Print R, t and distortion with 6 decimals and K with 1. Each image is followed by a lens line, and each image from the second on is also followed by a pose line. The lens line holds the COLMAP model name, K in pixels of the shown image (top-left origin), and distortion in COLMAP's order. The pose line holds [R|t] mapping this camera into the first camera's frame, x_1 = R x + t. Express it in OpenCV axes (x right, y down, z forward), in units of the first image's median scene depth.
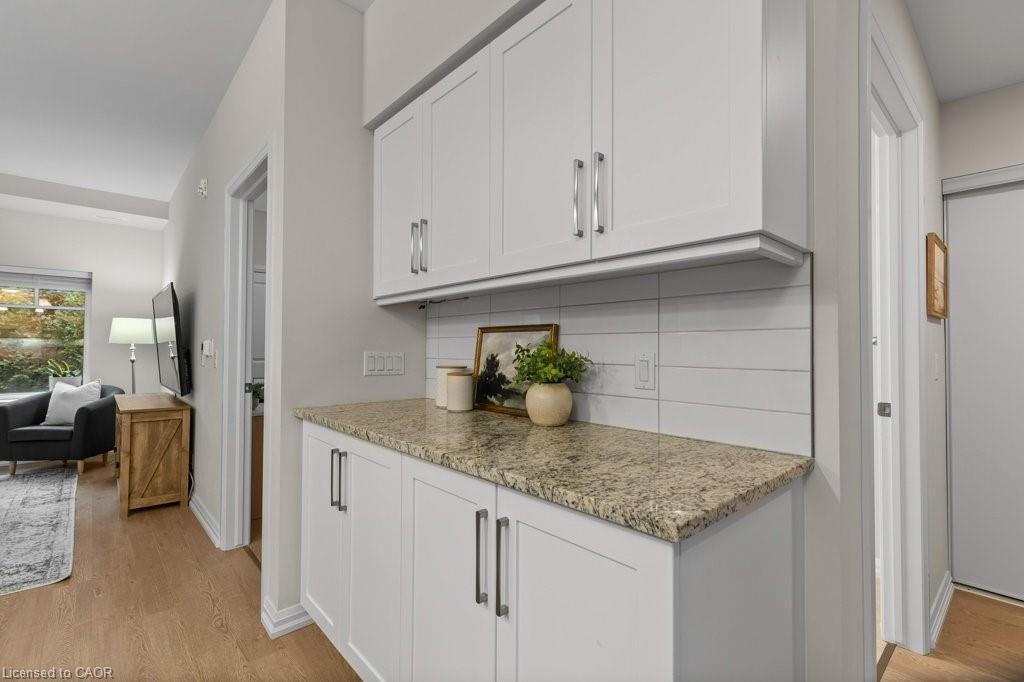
lens RADIAL K [[465.7, 0, 516.4], [0, 465.7, 339.3], [0, 0, 1]] dist [0.000830, 0.000118]
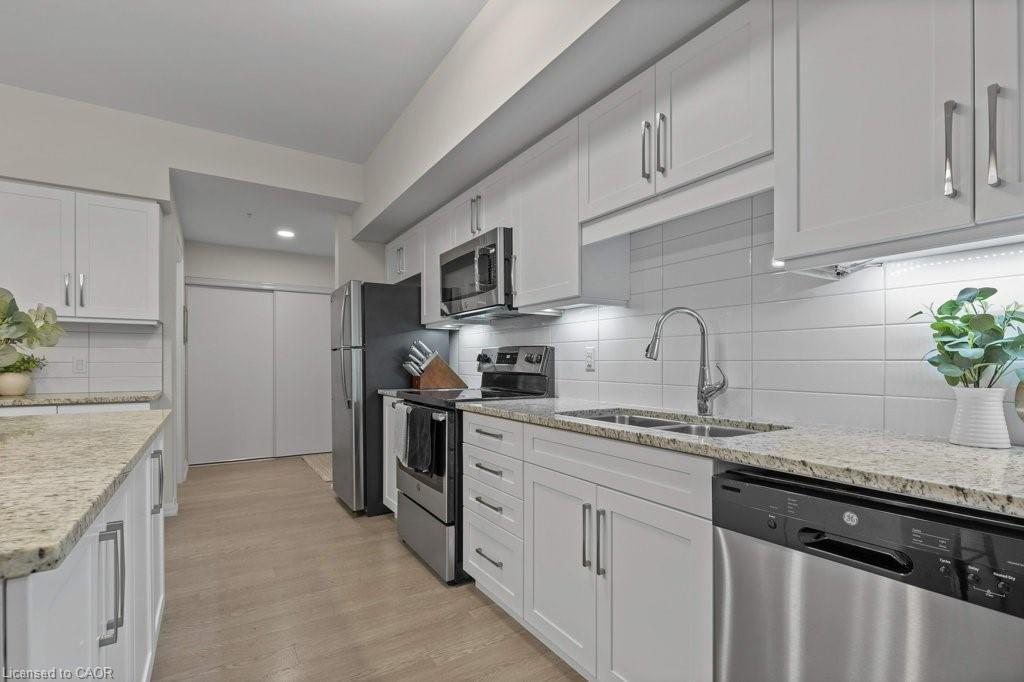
lens RADIAL K [[476.2, 0, 509.8], [0, 476.2, 365.0], [0, 0, 1]] dist [0.002697, -0.000174]
pose [[0.174860, -0.008769, 0.984554, -0.695610], [-0.018191, 0.999761, 0.012135, 0.003014], [-0.984425, -0.020032, 0.174658, -0.606692]]
